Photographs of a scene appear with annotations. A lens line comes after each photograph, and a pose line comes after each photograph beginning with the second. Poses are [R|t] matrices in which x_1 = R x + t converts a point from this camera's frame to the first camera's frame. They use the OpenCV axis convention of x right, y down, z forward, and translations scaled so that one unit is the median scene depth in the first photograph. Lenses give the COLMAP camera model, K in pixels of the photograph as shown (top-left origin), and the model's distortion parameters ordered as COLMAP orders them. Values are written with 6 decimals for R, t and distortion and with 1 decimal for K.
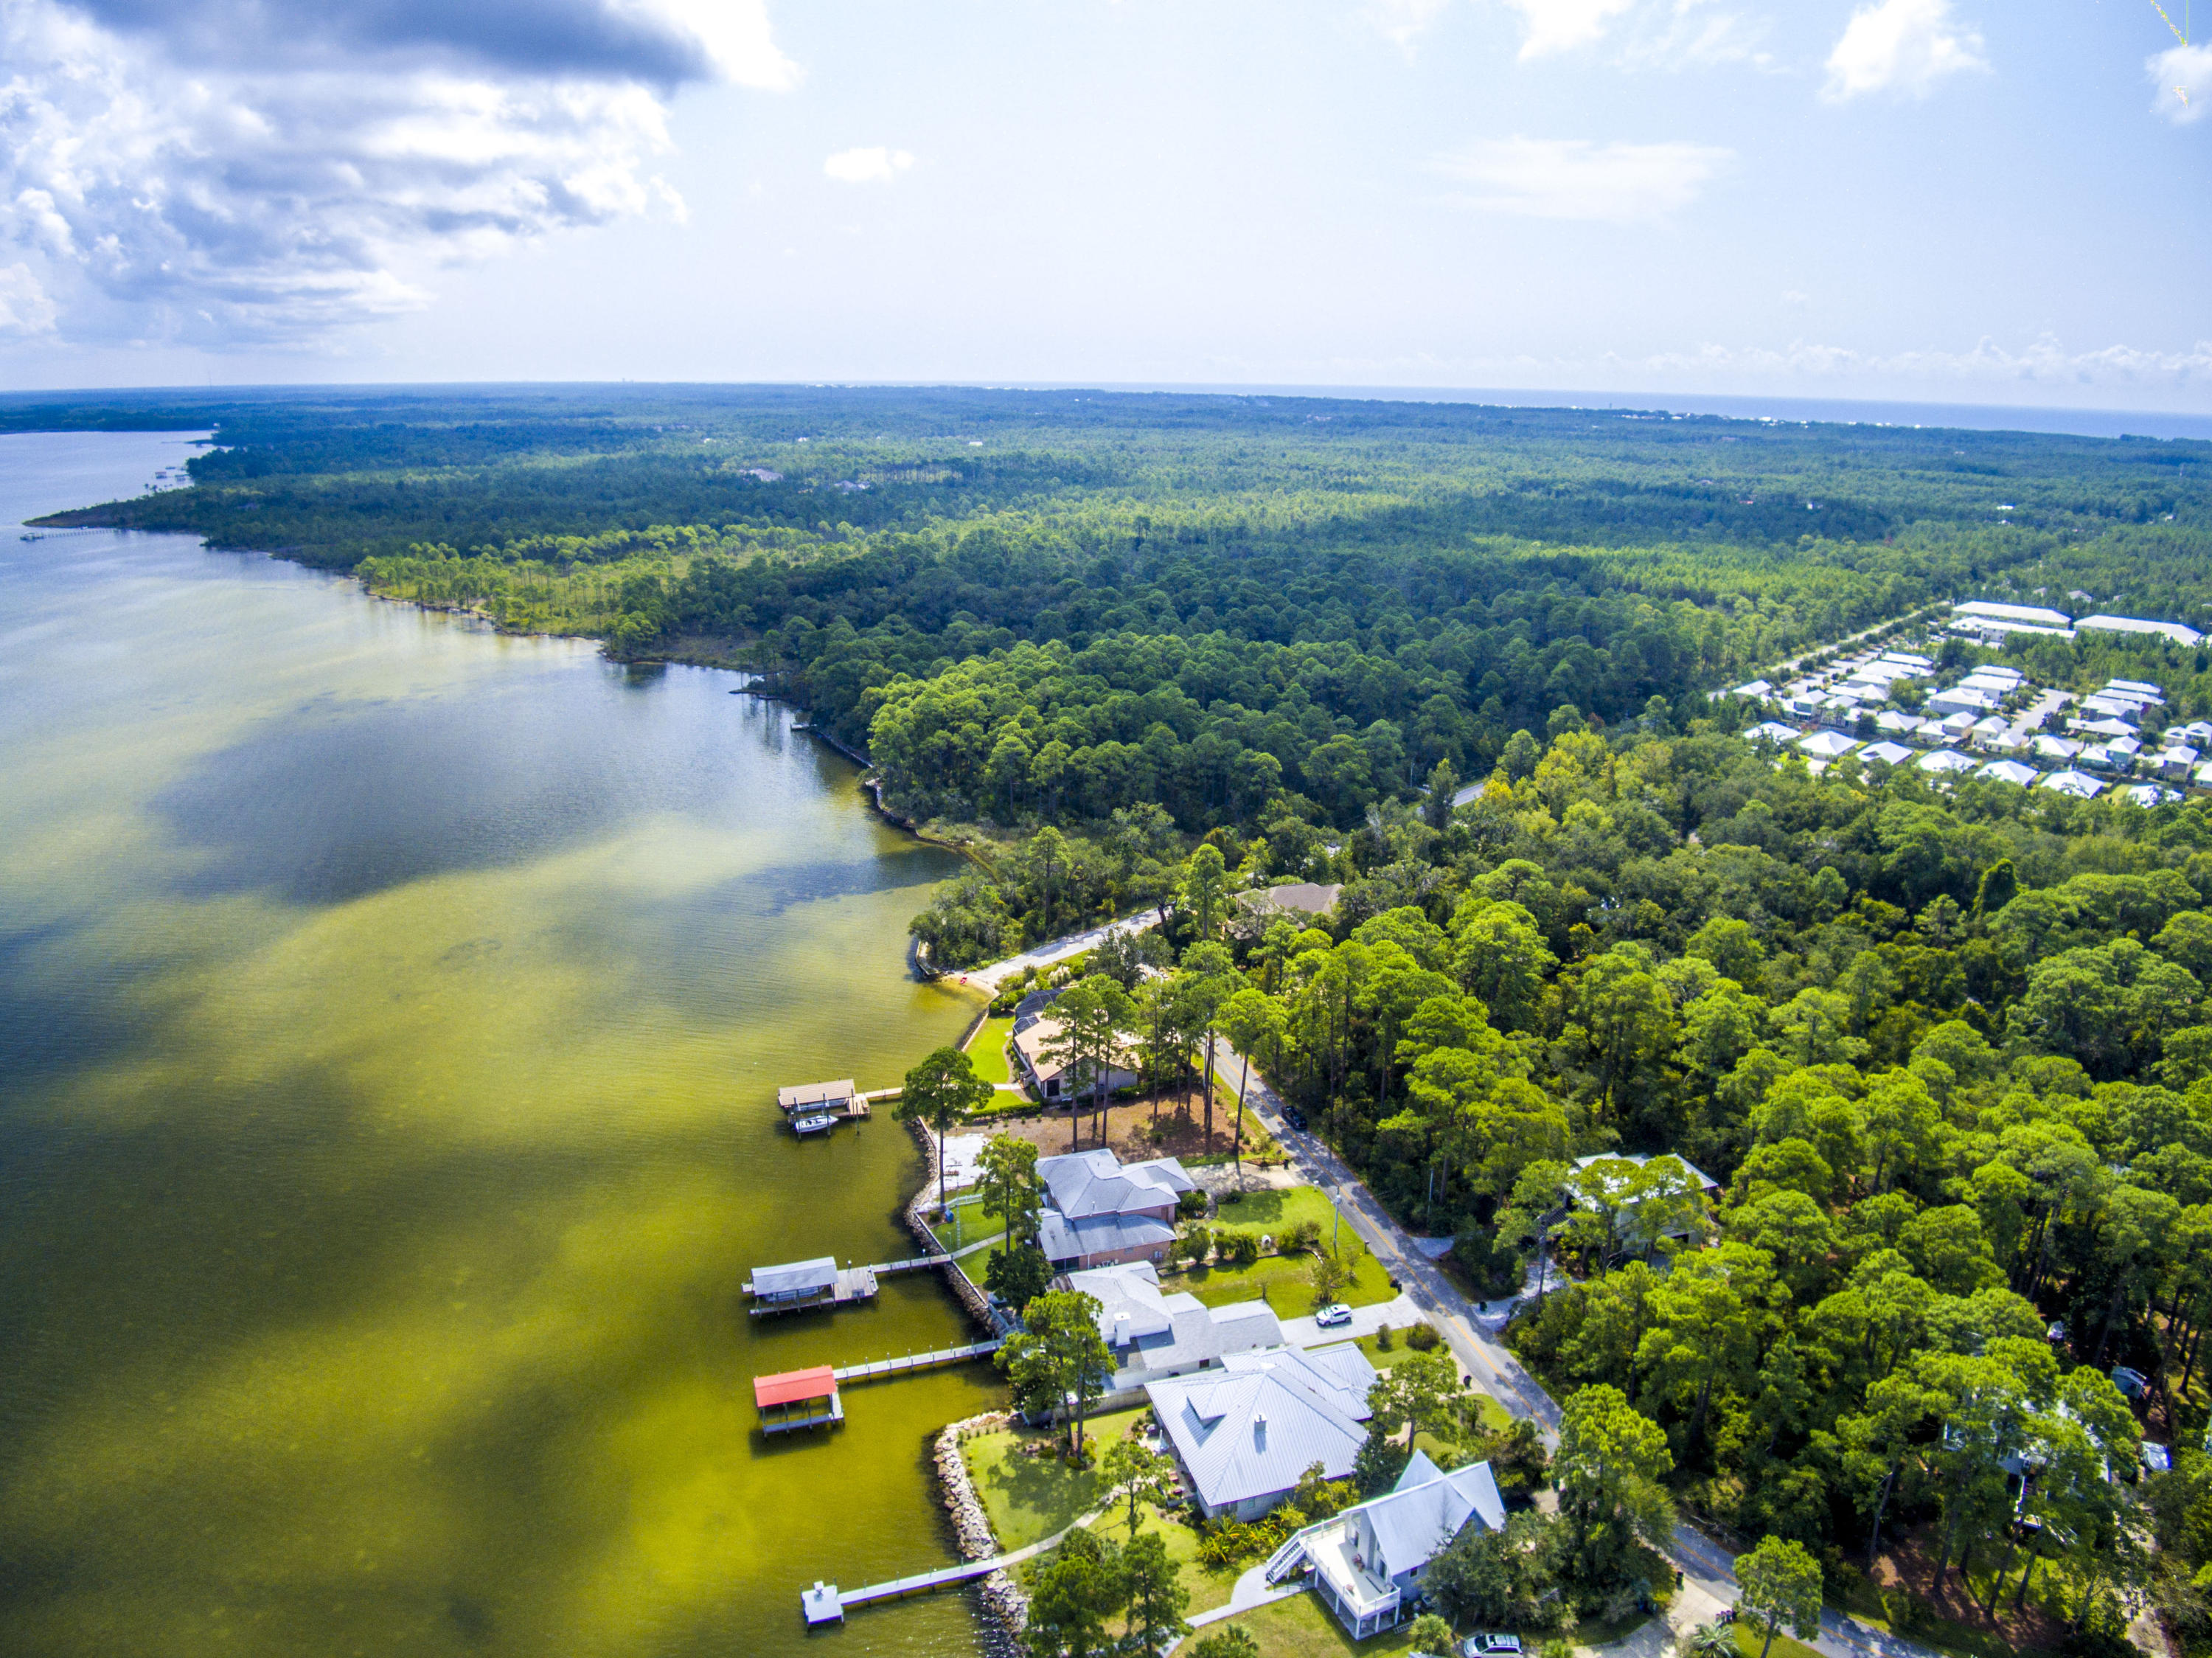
lens RADIAL K [[1549.2, 0, 1103.5], [0, 1549.2, 833.4], [0, 0, 1]] dist [-0.090234, 0.021853]
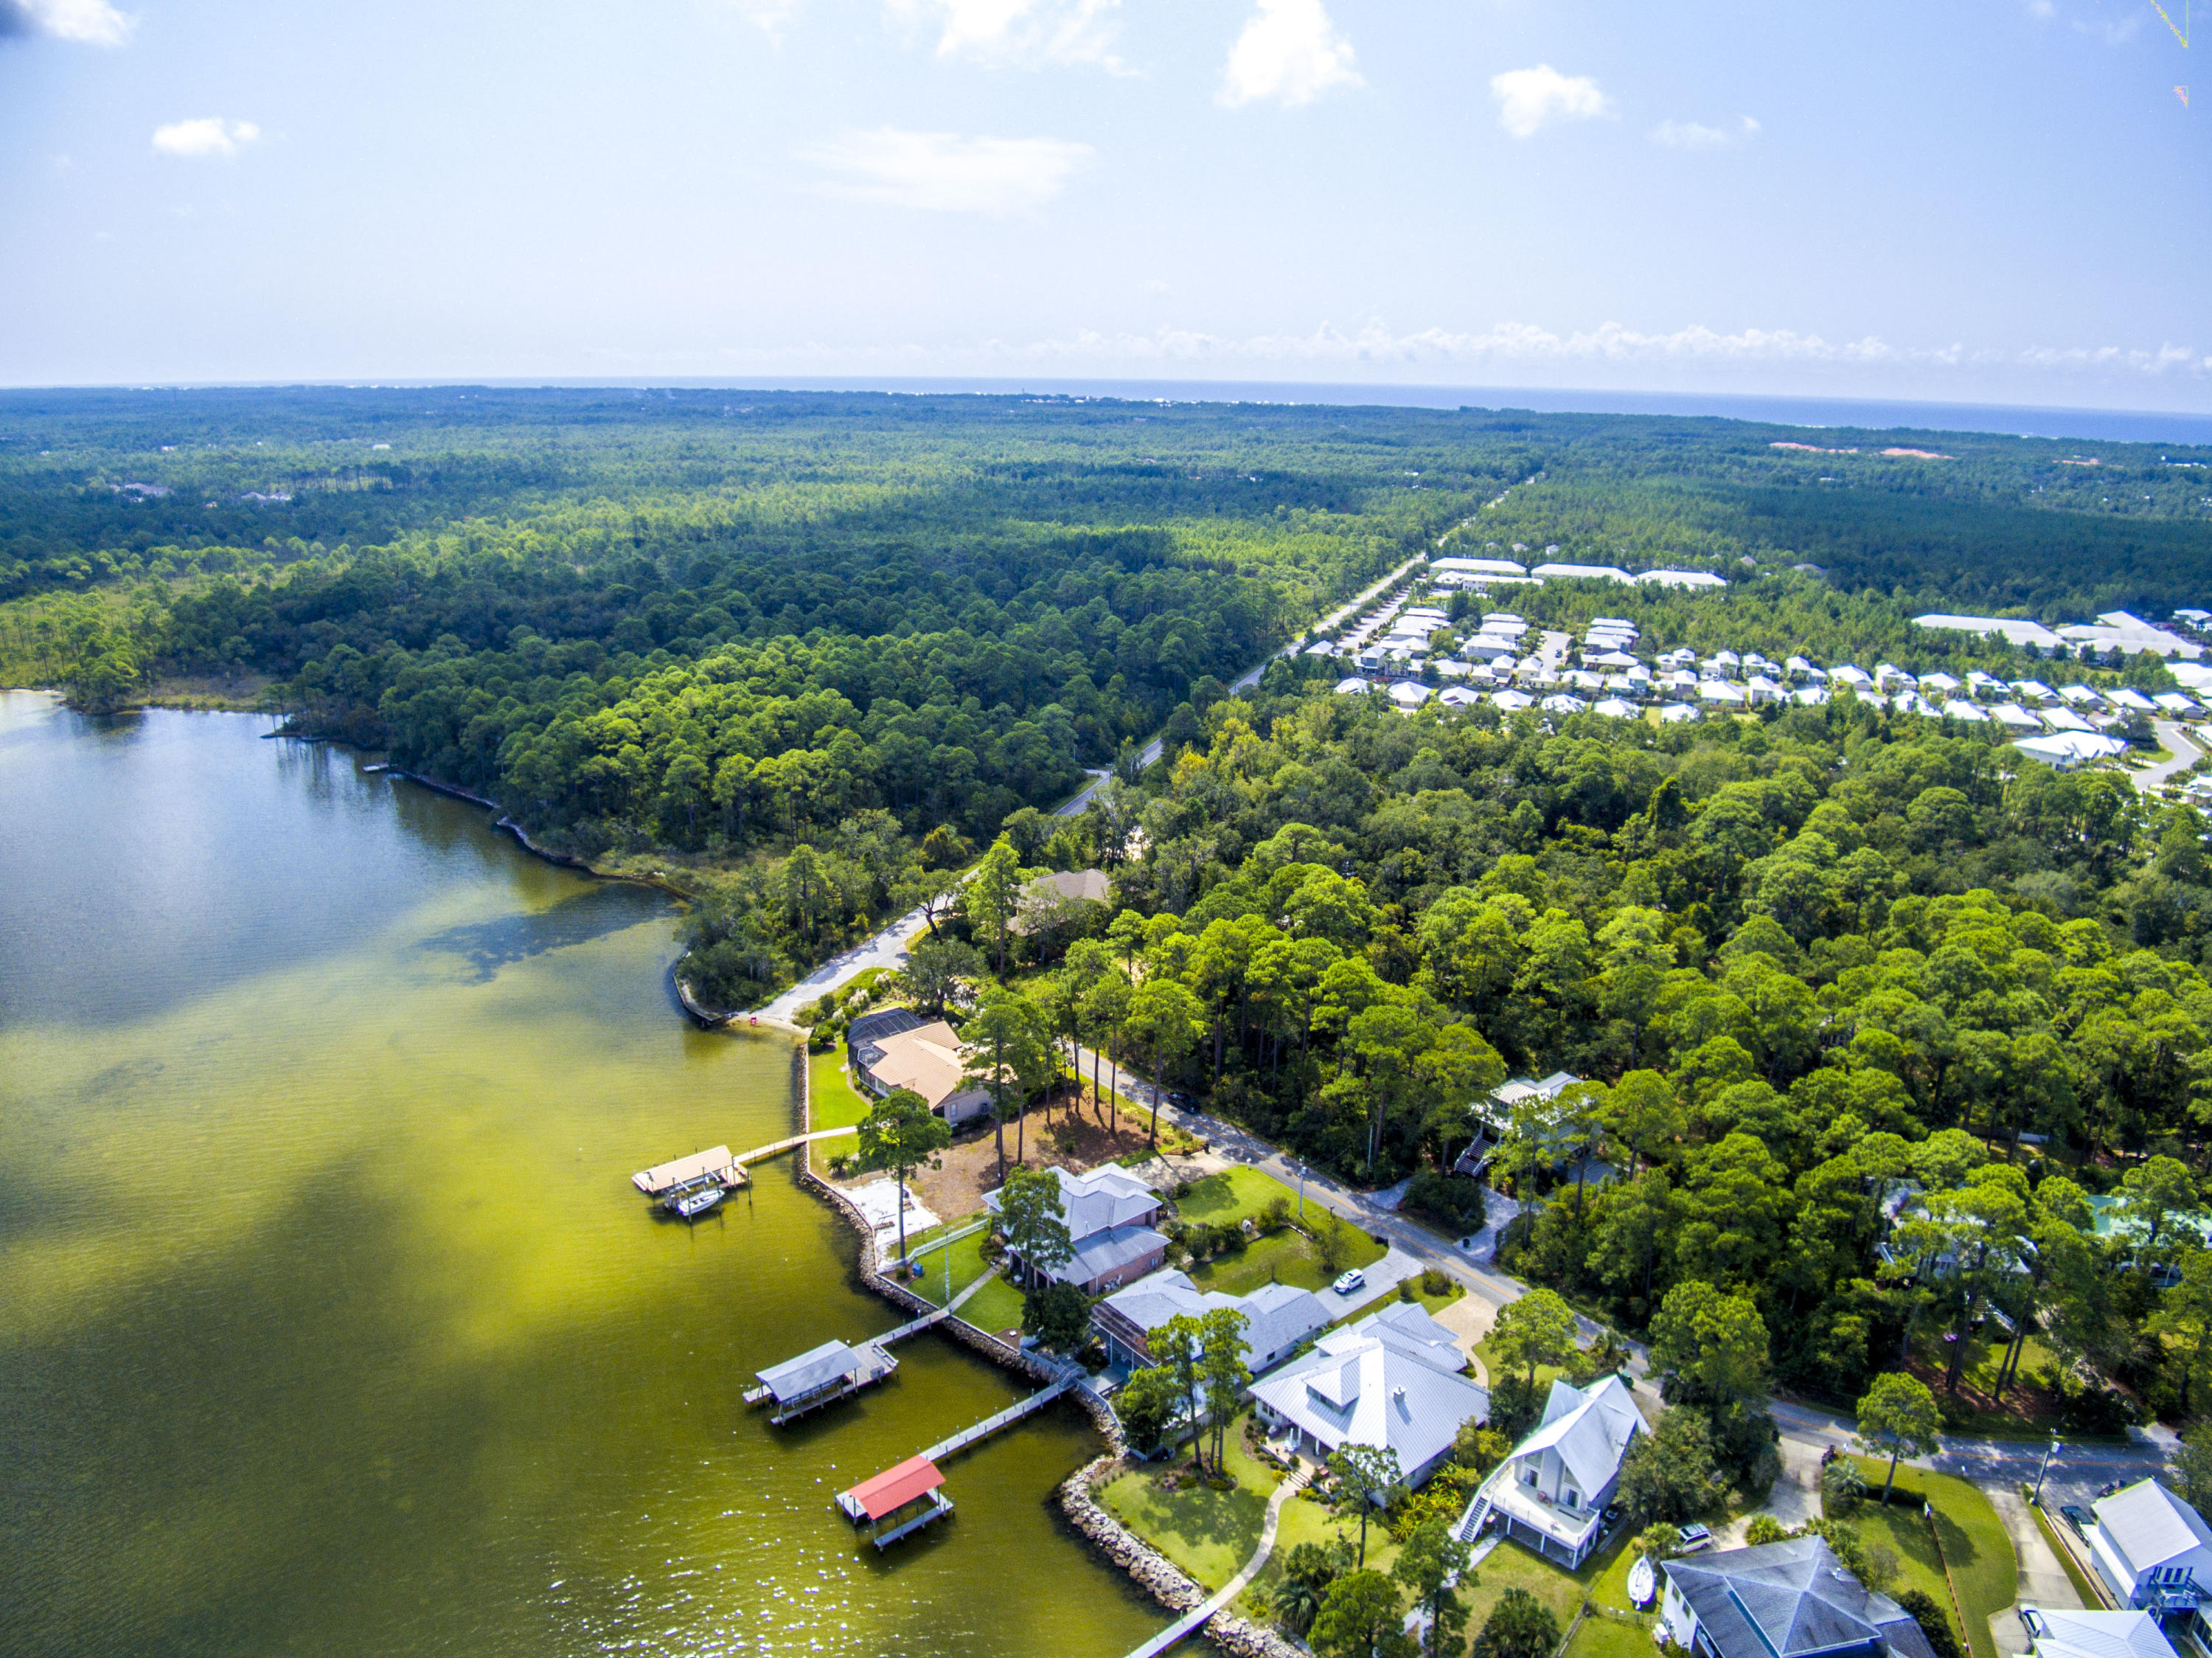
lens RADIAL K [[1549.2, 0, 1105.9], [0, 1549.2, 830.9], [0, 0, 1]] dist [-0.090234, 0.021853]
pose [[0.920387, -0.109651, 0.375318, -0.178851], [0.107989, 0.993824, 0.025530, -0.013888], [-0.375800, 0.017033, 0.926544, 0.056519]]
